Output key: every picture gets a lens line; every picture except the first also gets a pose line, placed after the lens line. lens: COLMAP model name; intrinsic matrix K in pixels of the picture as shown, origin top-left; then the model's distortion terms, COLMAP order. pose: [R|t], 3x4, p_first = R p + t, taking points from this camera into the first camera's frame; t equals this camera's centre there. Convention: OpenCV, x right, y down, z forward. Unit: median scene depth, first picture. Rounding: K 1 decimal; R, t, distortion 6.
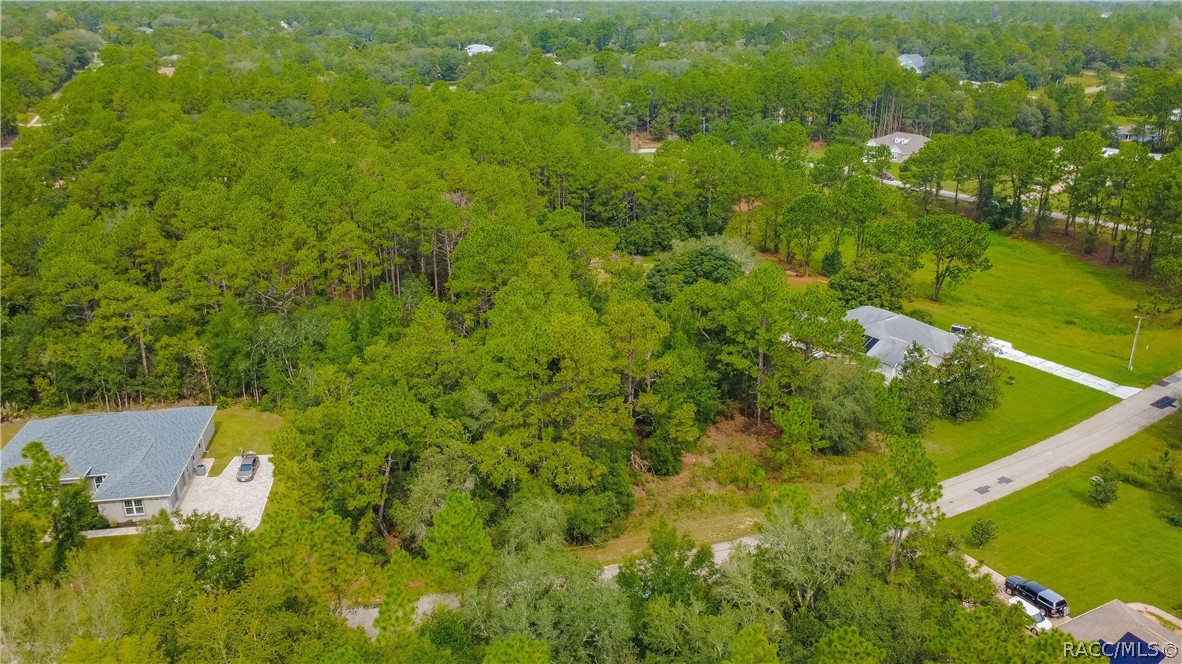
lens RADIAL K [[910.1, 0, 591.0], [0, 910.1, 332.0], [0, 0, 1]] dist [-0.003148, -0.000708]
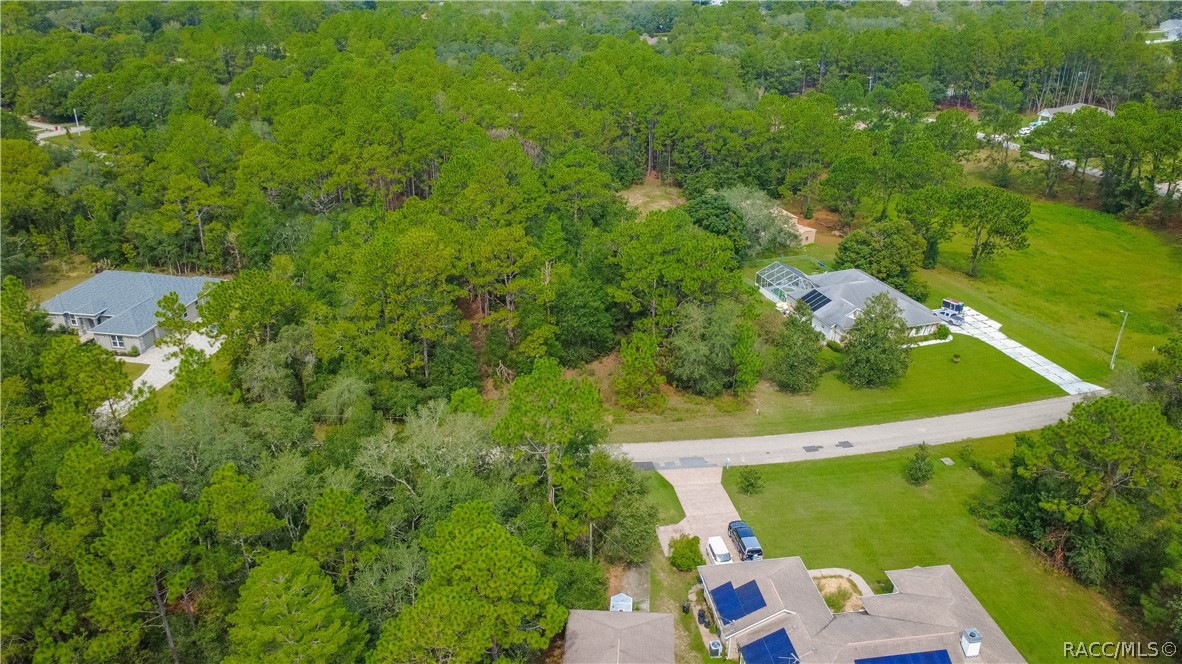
lens RADIAL K [[856.4, 0, 591.0], [0, 856.4, 332.0], [0, 0, 1]] dist [0.000850, 0.001267]
pose [[0.945756, 0.138045, -0.294091, 0.320222], [-0.118473, 0.989445, 0.083449, -0.004434], [0.302506, -0.044081, 0.952128, 0.011639]]
